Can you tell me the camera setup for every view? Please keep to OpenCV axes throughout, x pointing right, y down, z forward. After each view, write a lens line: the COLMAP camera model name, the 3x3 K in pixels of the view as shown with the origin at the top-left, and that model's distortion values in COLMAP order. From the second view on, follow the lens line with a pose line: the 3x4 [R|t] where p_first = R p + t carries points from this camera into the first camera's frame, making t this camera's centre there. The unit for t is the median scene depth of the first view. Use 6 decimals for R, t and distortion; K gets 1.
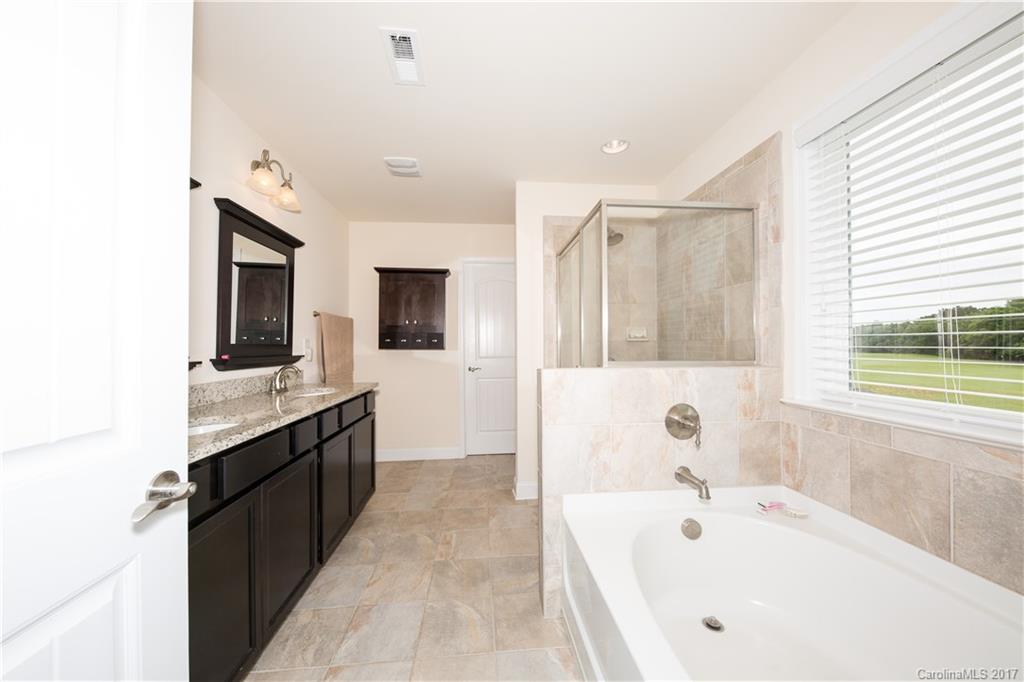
lens RADIAL K [[353.4, 0, 515.8], [0, 353.4, 340.6], [0, 0, 1]] dist [-0.001734, -0.000266]
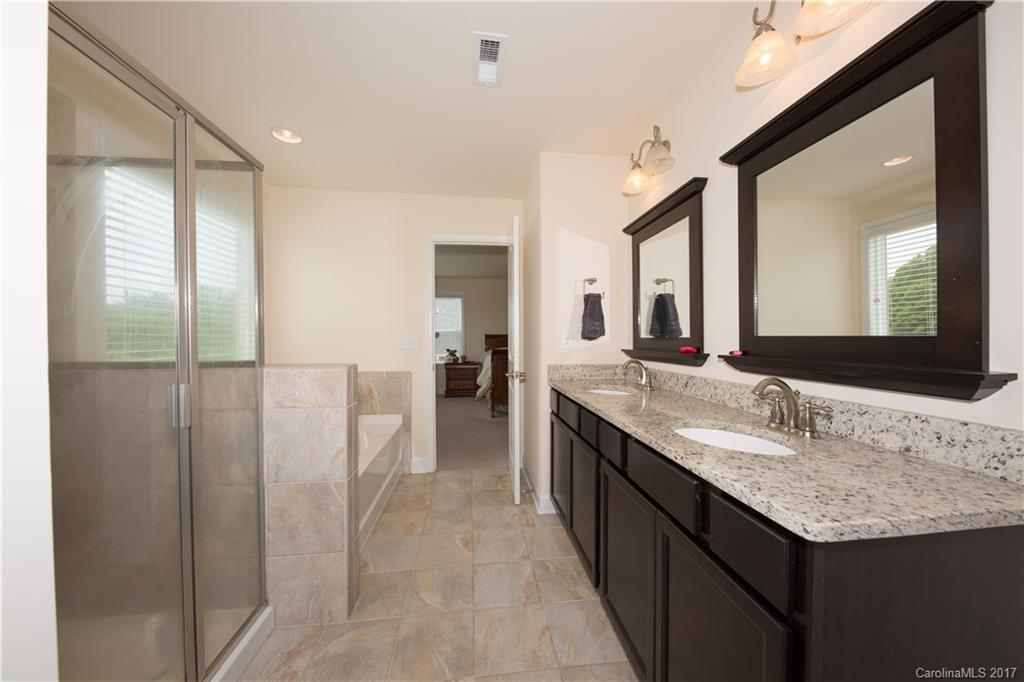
lens RADIAL K [[353.4, 0, 515.8], [0, 353.4, 340.6], [0, 0, 1]] dist [-0.001734, -0.000266]
pose [[-0.999719, 0.007027, -0.022649, -0.338631], [0.007061, 0.999974, -0.001413, 0.017177], [0.022639, -0.001572, -0.999742, 1.888279]]
